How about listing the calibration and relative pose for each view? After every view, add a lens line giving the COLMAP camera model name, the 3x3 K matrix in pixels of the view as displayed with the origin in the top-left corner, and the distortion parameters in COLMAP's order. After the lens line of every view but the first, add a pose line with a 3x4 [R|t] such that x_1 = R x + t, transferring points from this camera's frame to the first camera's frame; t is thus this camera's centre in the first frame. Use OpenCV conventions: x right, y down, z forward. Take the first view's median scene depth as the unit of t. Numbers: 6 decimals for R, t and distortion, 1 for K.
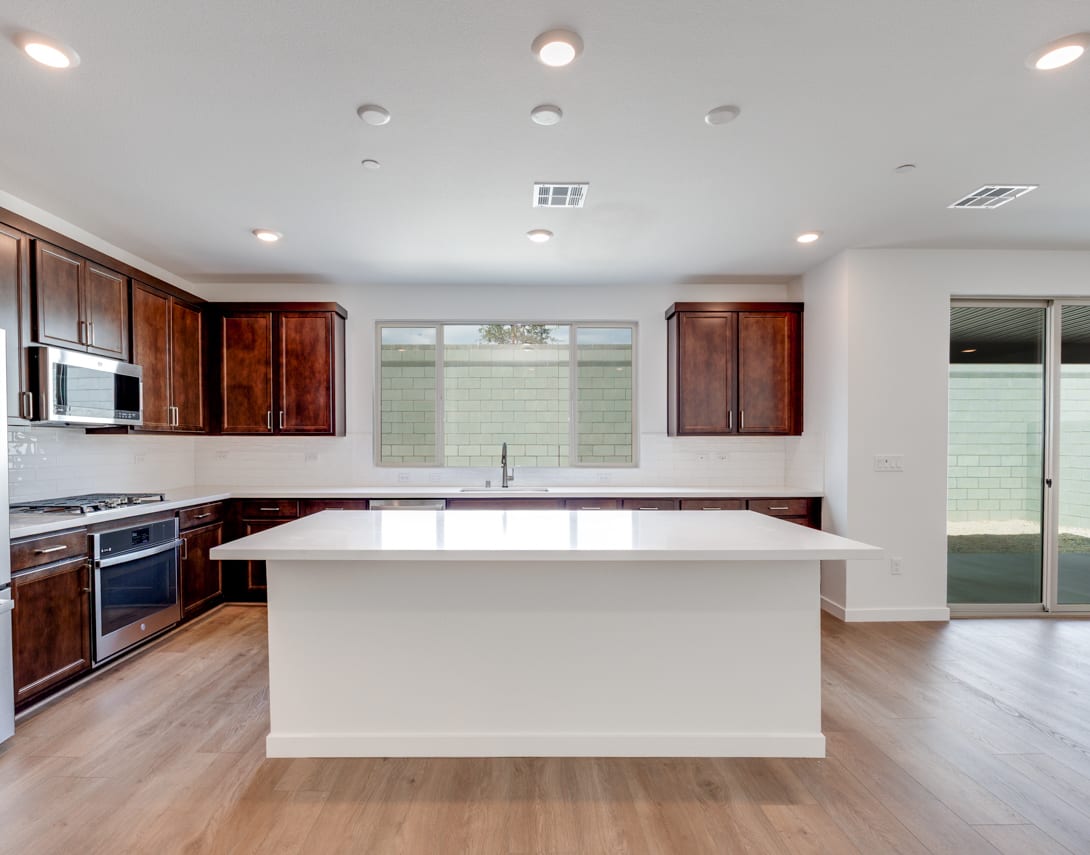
lens RADIAL K [[572.2, 0, 535.0], [0, 572.2, 454.1], [0, 0, 1]] dist [-0.004806, -0.000266]
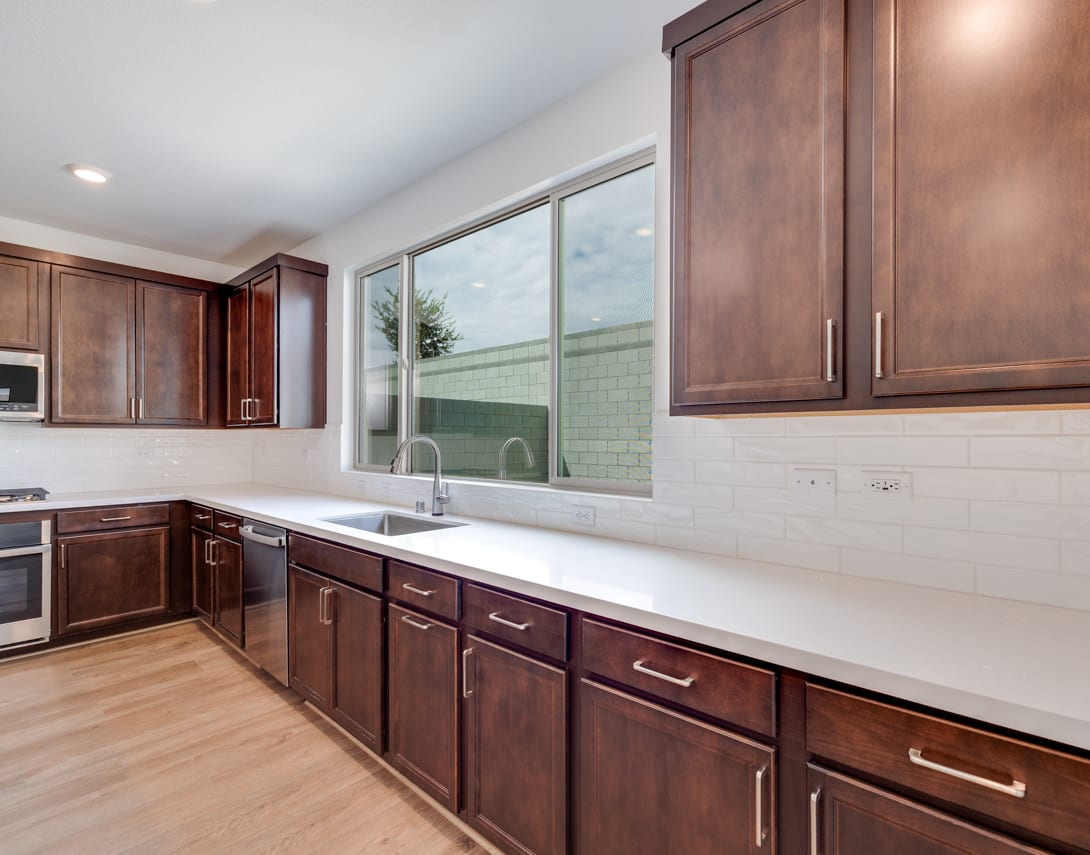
lens RADIAL K [[540.0, 0, 569.3], [0, 540.0, 440.1], [0, 0, 1]] dist [0.001198, 0.000535]
pose [[0.736961, 0.003435, -0.675927, 0.452597], [-0.014020, 0.999850, -0.010204, -0.014174], [0.675790, 0.016997, 0.736898, 0.777011]]
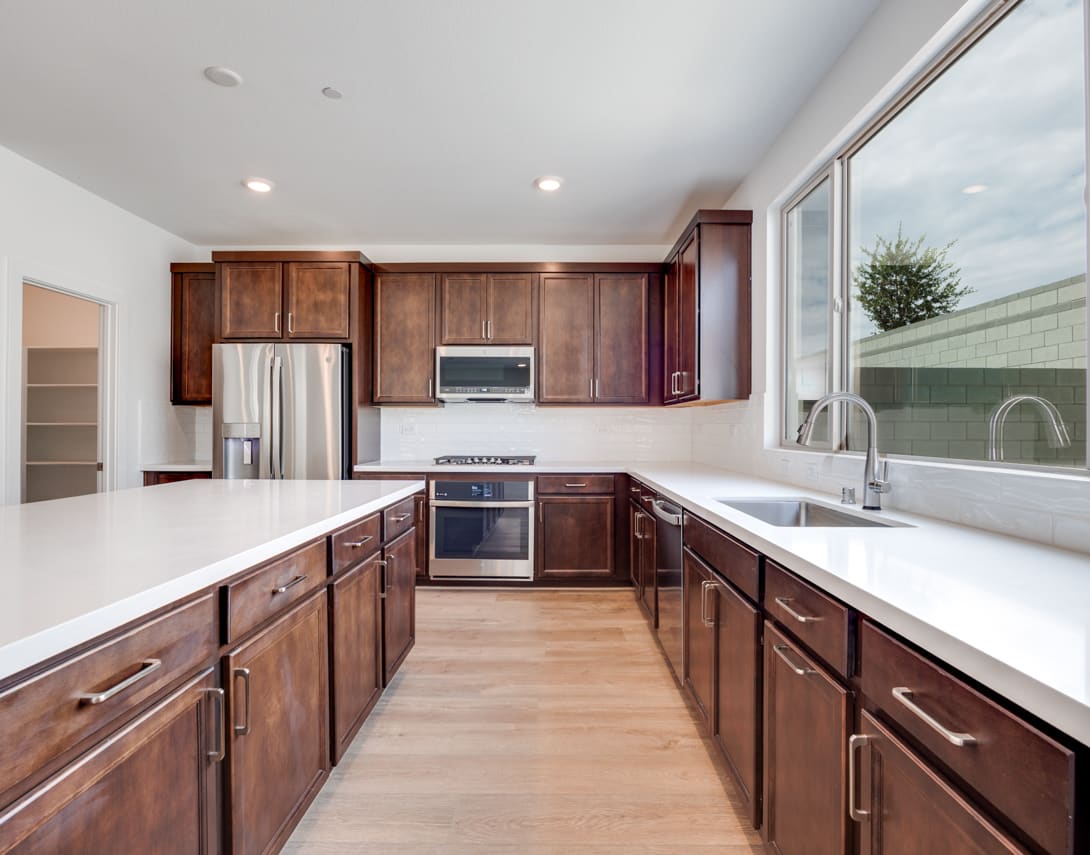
lens RADIAL K [[567.5, 0, 545.0], [0, 567.5, 427.5], [0, 0, 1]] dist [-0.014759, 0.000188]
pose [[-0.029939, -0.003578, -0.999545, 0.375881], [-0.021040, 0.999774, -0.002948, 0.009442], [0.999330, 0.020942, -0.030007, 0.884893]]
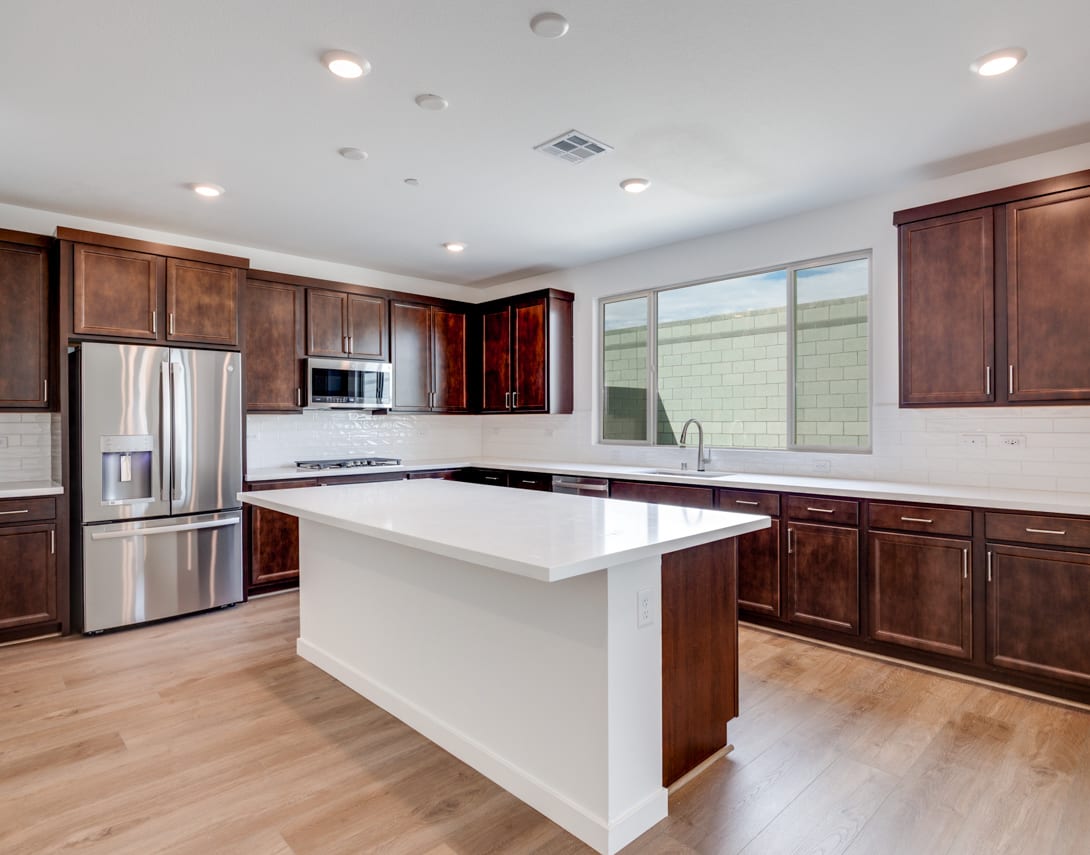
lens RADIAL K [[635.6, 0, 559.0], [0, 635.6, 421.7], [0, 0, 1]] dist [-0.008746, -0.000681]
pose [[0.692719, -0.001552, -0.721205, 0.547695], [-0.008848, 0.999904, -0.010651, -0.004802], [0.721153, 0.013760, 0.692639, 0.207747]]
